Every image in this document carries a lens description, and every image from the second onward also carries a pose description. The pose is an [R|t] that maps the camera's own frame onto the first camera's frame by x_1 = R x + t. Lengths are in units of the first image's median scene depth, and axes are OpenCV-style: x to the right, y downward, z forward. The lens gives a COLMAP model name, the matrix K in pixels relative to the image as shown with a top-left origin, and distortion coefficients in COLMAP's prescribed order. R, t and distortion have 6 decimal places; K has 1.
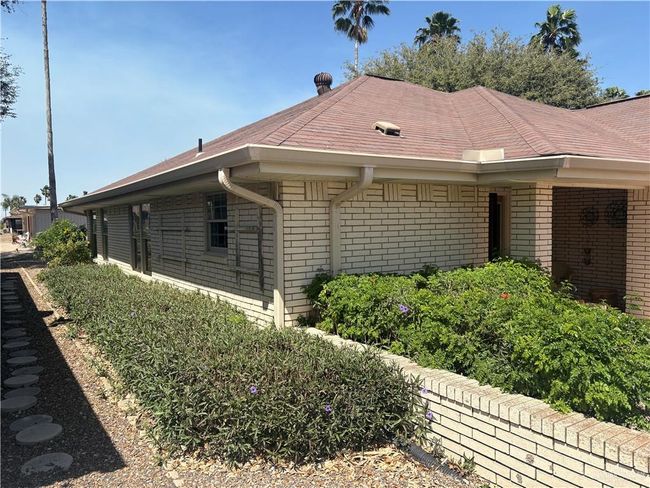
lens RADIAL K [[495.9, 0, 323.0], [0, 495.9, 244.7], [0, 0, 1]] dist [0.035937, -0.010436]
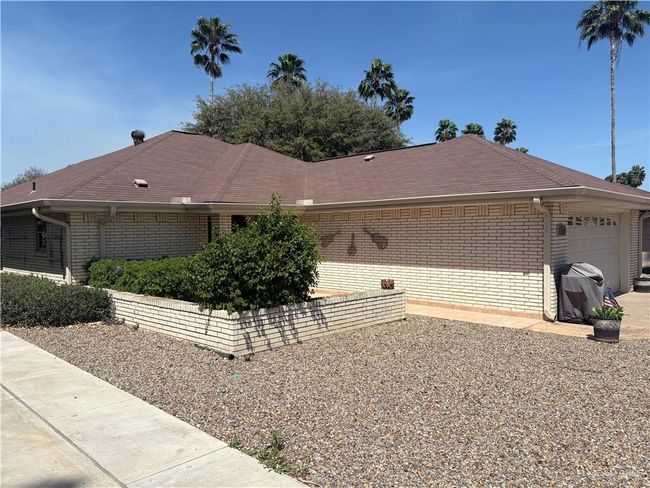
lens RADIAL K [[495.9, 0, 326.0], [0, 495.9, 246.5], [0, 0, 1]] dist [0.035937, -0.010436]
pose [[0.976192, -0.009224, 0.216711, 0.402513], [0.012968, 0.999790, -0.015863, 0.044377], [-0.216519, 0.018296, 0.976107, -0.986726]]
